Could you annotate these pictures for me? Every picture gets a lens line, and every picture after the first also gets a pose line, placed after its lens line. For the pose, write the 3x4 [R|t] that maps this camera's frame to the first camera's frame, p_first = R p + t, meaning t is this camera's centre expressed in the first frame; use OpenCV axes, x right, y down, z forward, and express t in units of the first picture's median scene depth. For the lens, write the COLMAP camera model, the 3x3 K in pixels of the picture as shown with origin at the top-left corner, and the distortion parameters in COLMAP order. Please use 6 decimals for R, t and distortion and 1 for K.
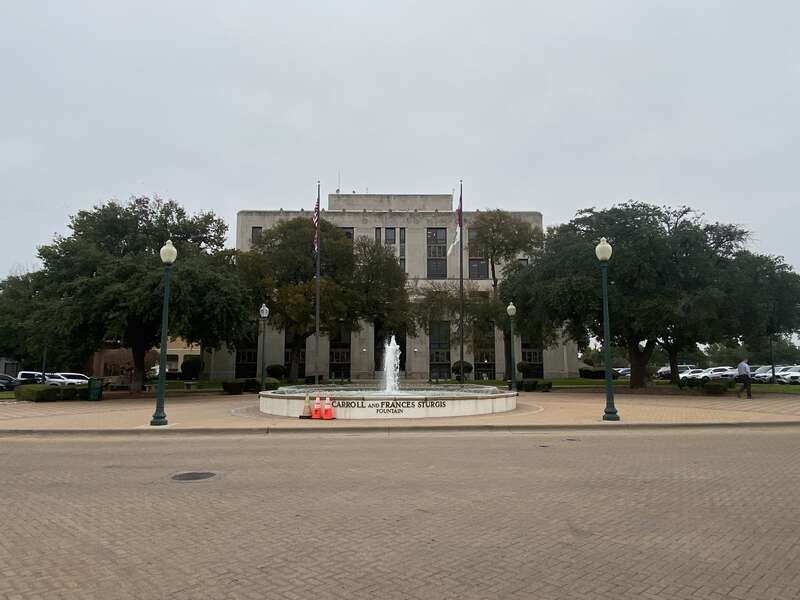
lens RADIAL K [[595.1, 0, 400.0], [0, 595.1, 300.0], [0, 0, 1]] dist [0.081849, -0.000031]
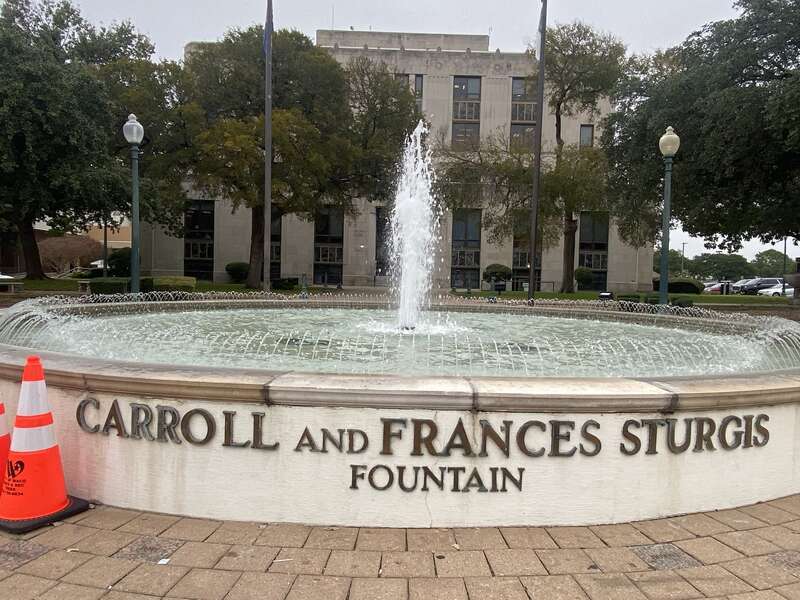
lens RADIAL K [[584.9, 0, 400.0], [0, 584.9, 300.0], [0, 0, 1]] dist [0.001622, 0.000152]
pose [[0.999650, 0.026111, -0.004181, -0.009485], [-0.025177, 0.988152, 0.151402, 0.041421], [0.008085, -0.151244, 0.988463, 0.299297]]
